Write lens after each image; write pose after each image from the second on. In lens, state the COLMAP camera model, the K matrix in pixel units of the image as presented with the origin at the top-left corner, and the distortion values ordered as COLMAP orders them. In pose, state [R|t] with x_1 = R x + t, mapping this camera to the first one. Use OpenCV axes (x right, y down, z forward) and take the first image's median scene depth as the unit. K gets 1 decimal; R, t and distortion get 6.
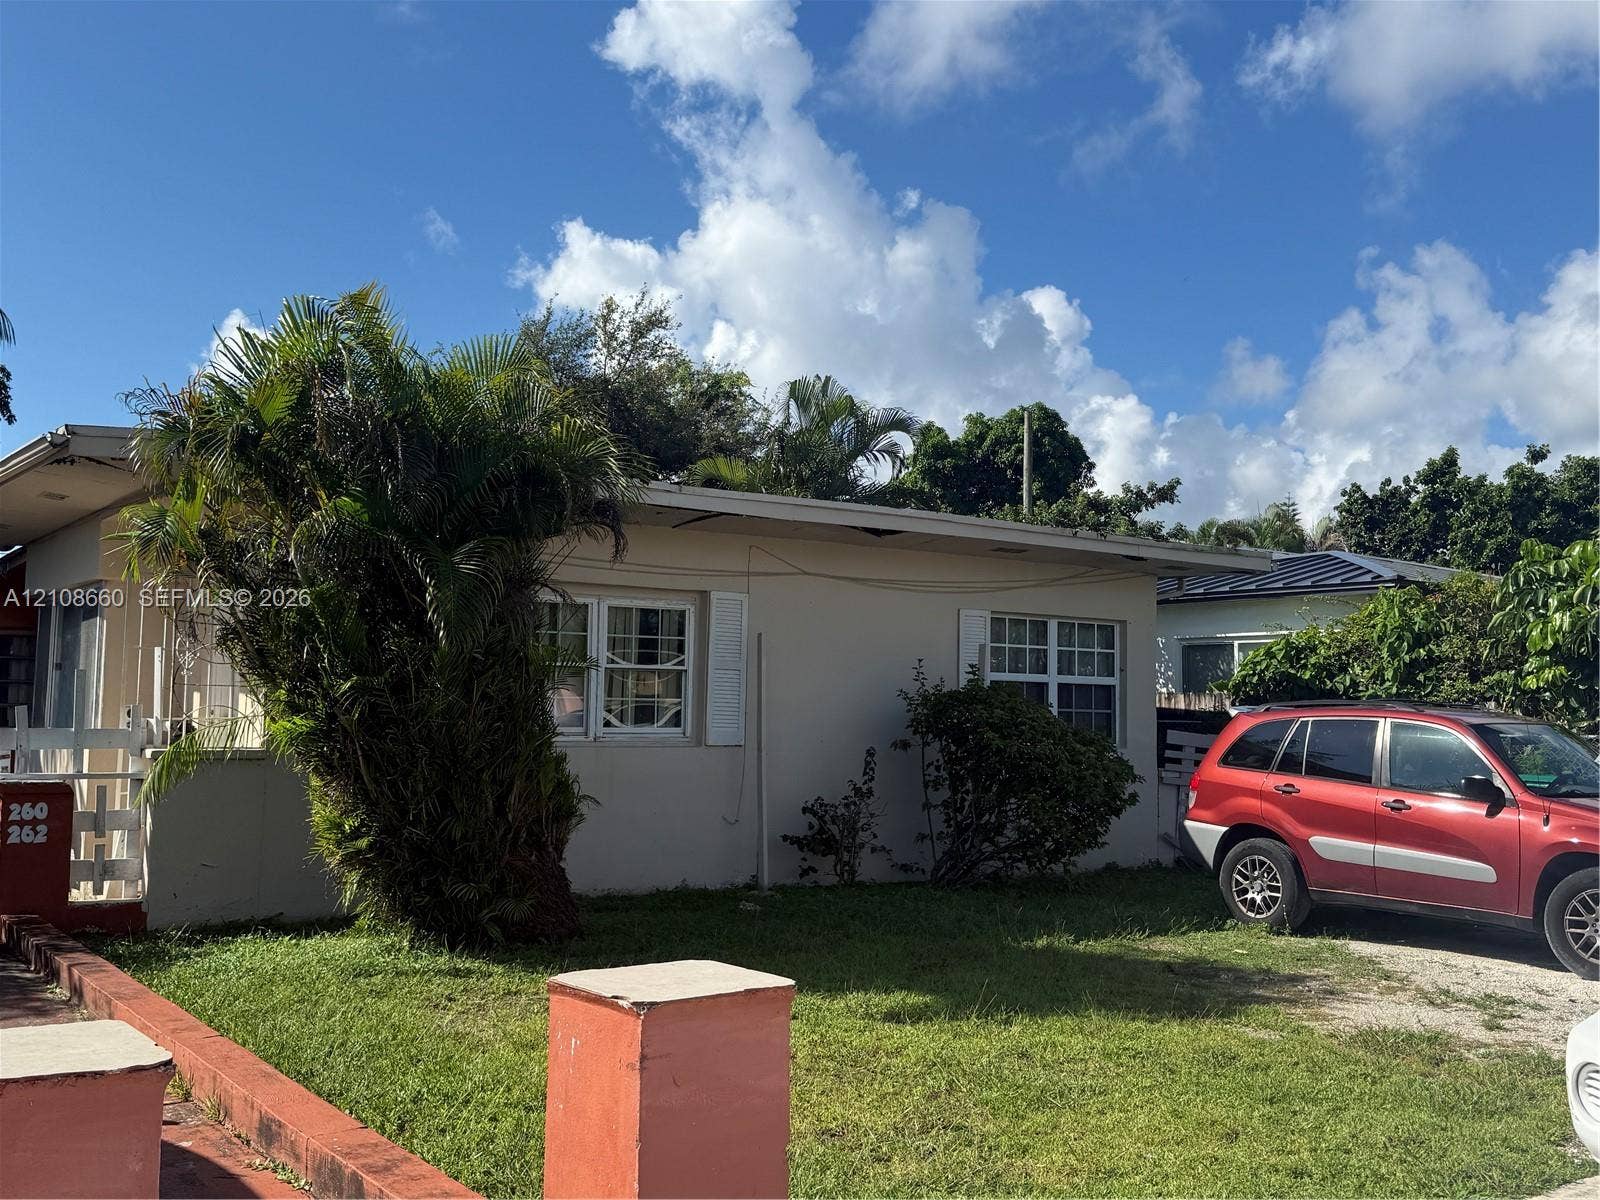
lens RADIAL K [[1476.8, 0, 797.6], [0, 1476.8, 603.0], [0, 0, 1]] dist [0.184715, -0.408236]
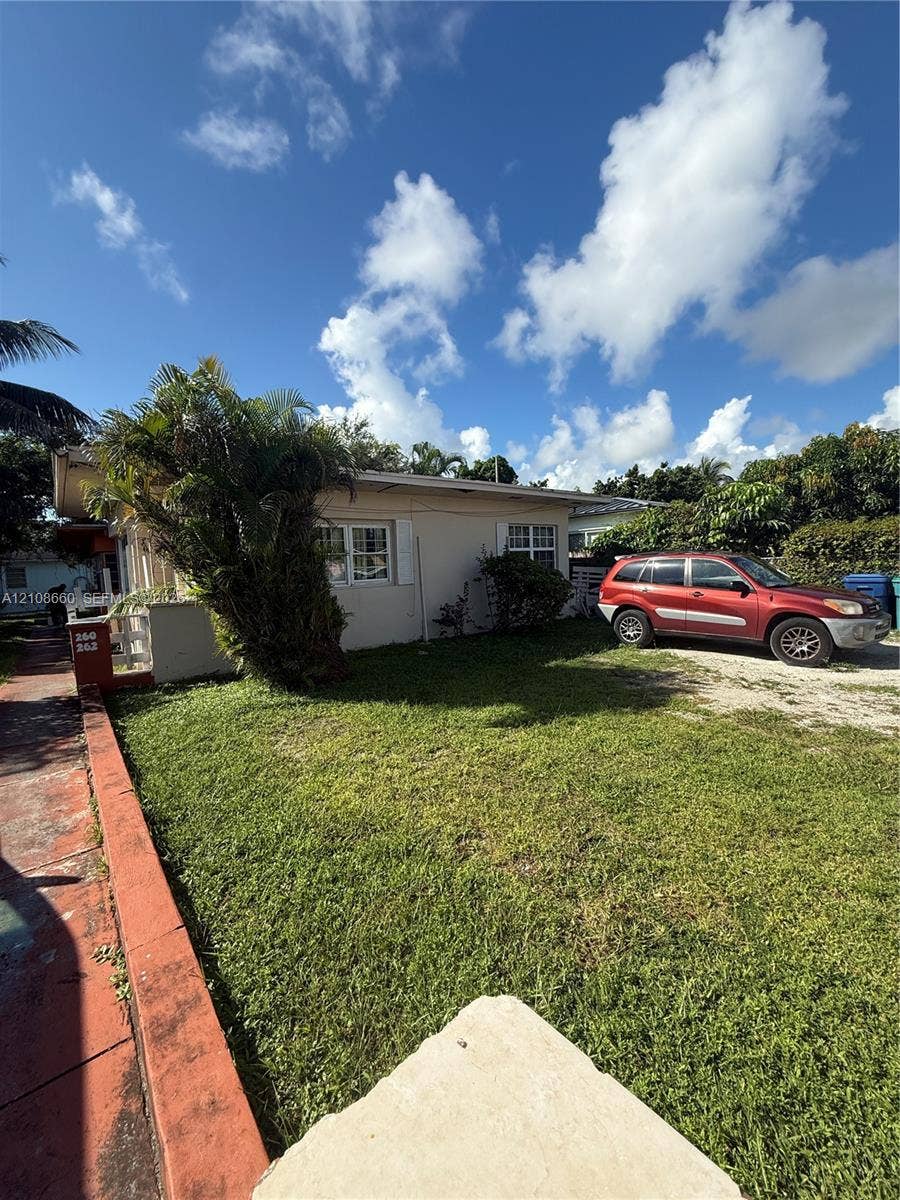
lens RADIAL K [[433.9, 0, 450.0], [0, 433.9, 600.0], [0, 0, 1]] dist [-0.000373, 0.000040]
pose [[0.995342, -0.062992, 0.072980, -0.030472], [0.050709, 0.985915, 0.159375, 0.012066], [-0.081992, -0.154932, 0.984517, 0.289657]]
